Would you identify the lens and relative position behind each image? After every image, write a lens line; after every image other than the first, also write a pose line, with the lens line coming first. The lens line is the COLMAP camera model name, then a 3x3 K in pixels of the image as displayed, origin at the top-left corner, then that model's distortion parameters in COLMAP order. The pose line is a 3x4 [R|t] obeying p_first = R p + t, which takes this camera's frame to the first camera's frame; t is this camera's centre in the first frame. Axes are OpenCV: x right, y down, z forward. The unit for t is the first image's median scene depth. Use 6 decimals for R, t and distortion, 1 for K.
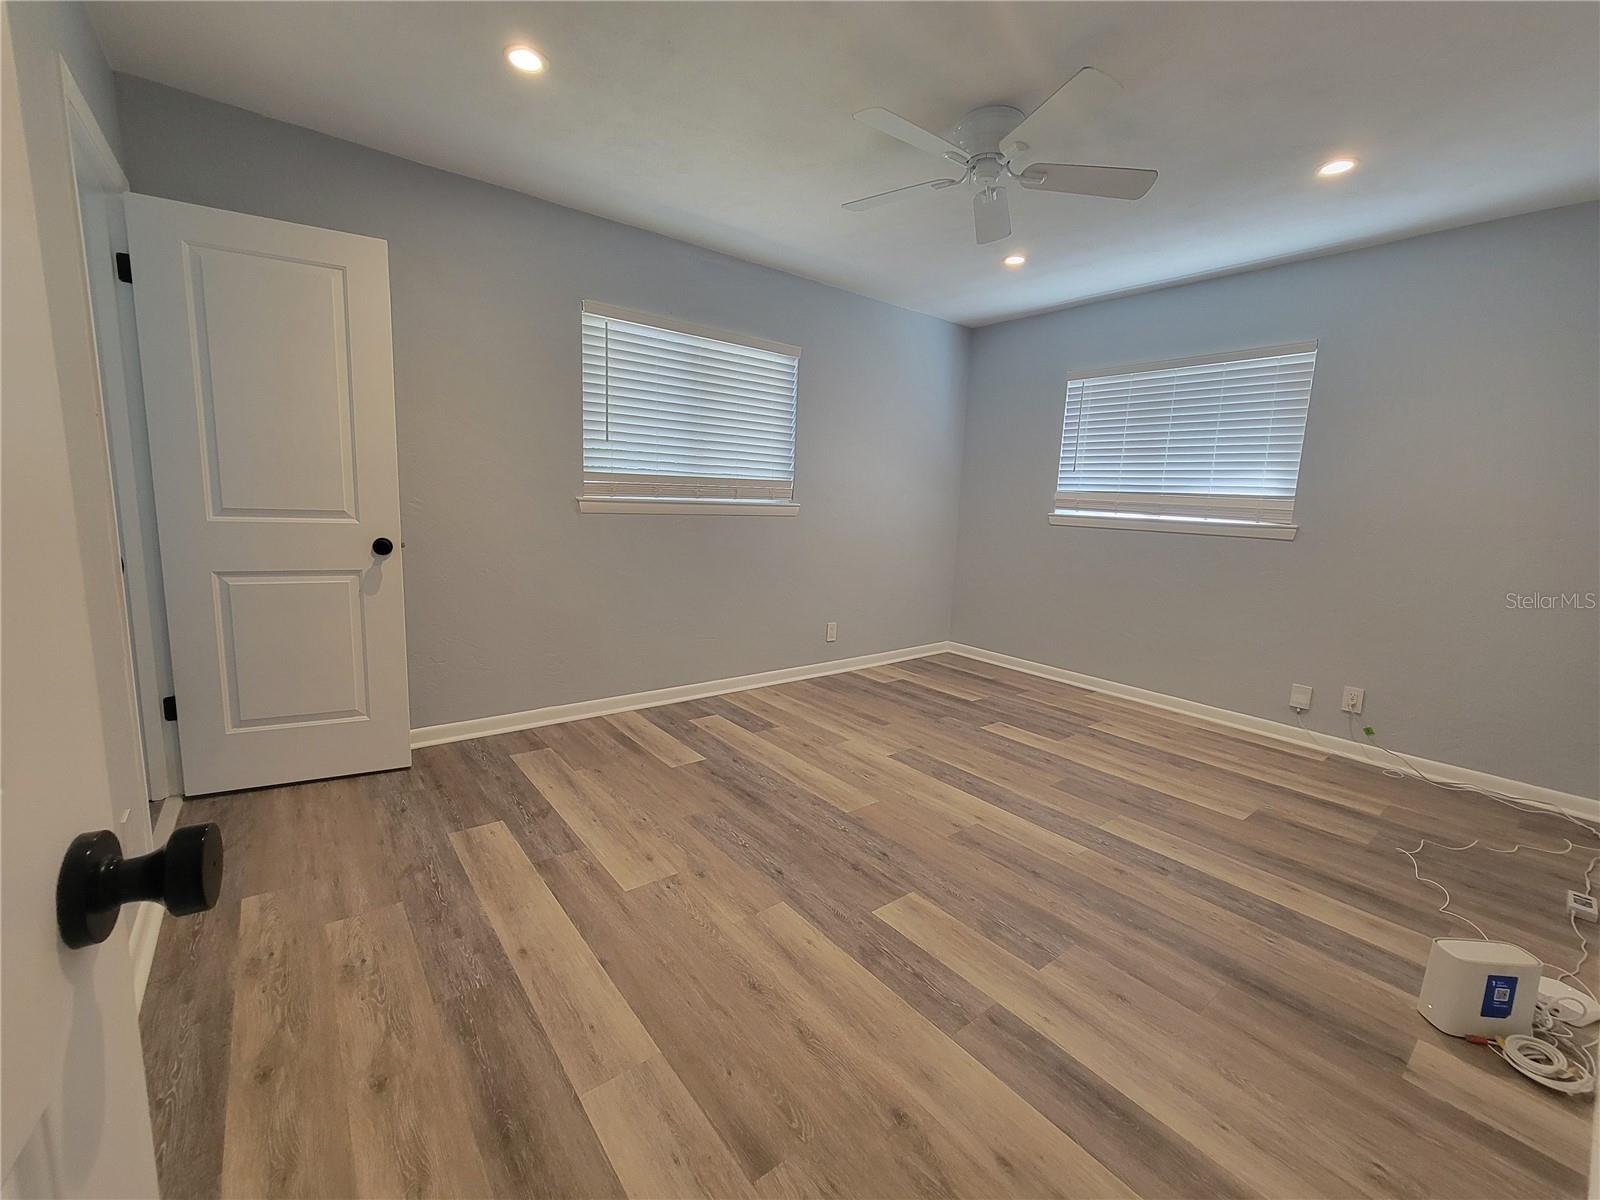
lens RADIAL K [[658.7, 0, 789.1], [0, 658.7, 595.3], [0, 0, 1]] dist [-0.002335, -0.000058]
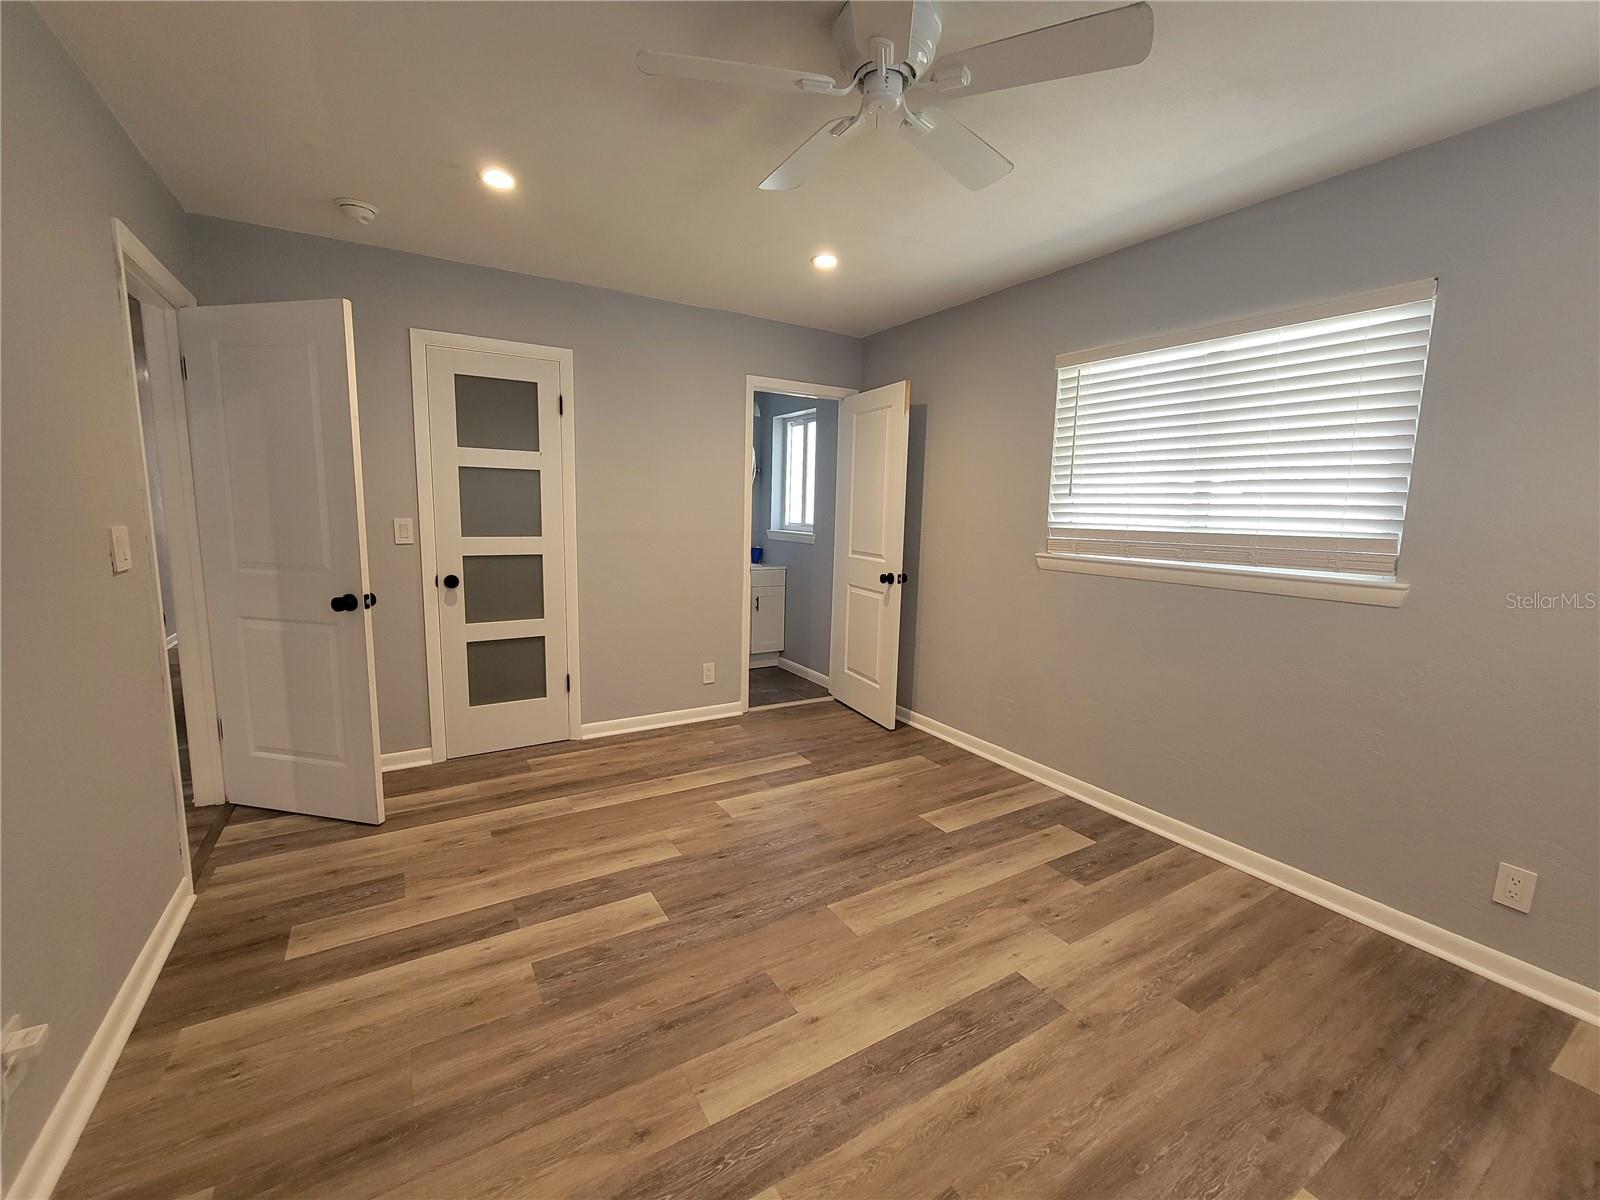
lens RADIAL K [[658.7, 0, 789.1], [0, 658.7, 595.3], [0, 0, 1]] dist [-0.002335, -0.000058]
pose [[-0.121606, 0.089677, -0.988519, 0.954167], [-0.175381, 0.978299, 0.110325, -0.172363], [0.976961, 0.186784, -0.103239, 0.985354]]
